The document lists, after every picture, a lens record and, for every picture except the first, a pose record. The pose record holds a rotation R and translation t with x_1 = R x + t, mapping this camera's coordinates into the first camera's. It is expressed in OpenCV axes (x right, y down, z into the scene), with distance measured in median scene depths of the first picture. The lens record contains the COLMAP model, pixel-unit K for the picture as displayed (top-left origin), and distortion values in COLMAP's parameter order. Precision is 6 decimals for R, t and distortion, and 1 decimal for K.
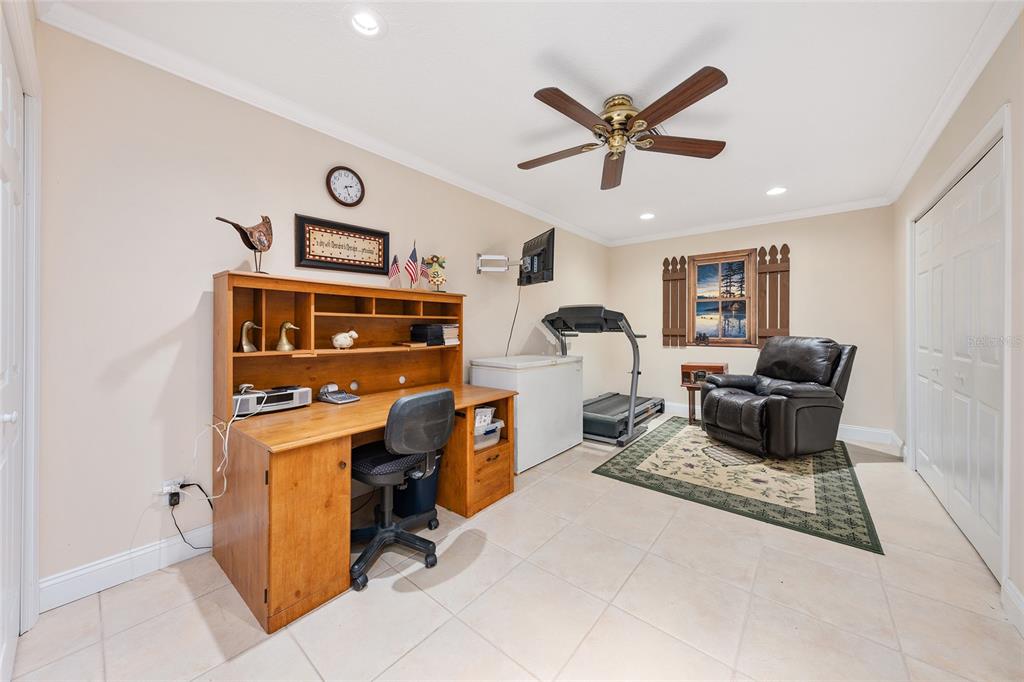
lens RADIAL K [[364.4, 0, 514.6], [0, 364.4, 333.6], [0, 0, 1]] dist [-0.001800, 0.000102]
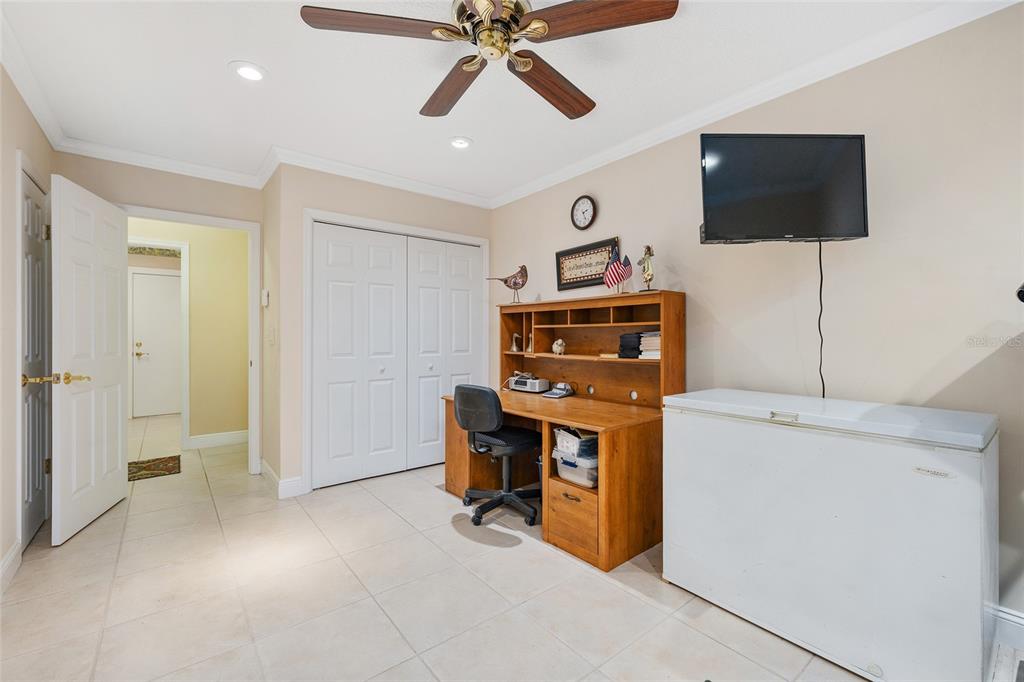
lens RADIAL K [[434.6, 0, 512.0], [0, 434.6, 345.1], [0, 0, 1]] dist [0.000787, 0.000129]
pose [[-0.218014, 0.014908, -0.975832, 0.934286], [-0.017925, 0.999653, 0.019277, -0.012613], [0.975781, 0.021695, -0.217671, 1.110869]]
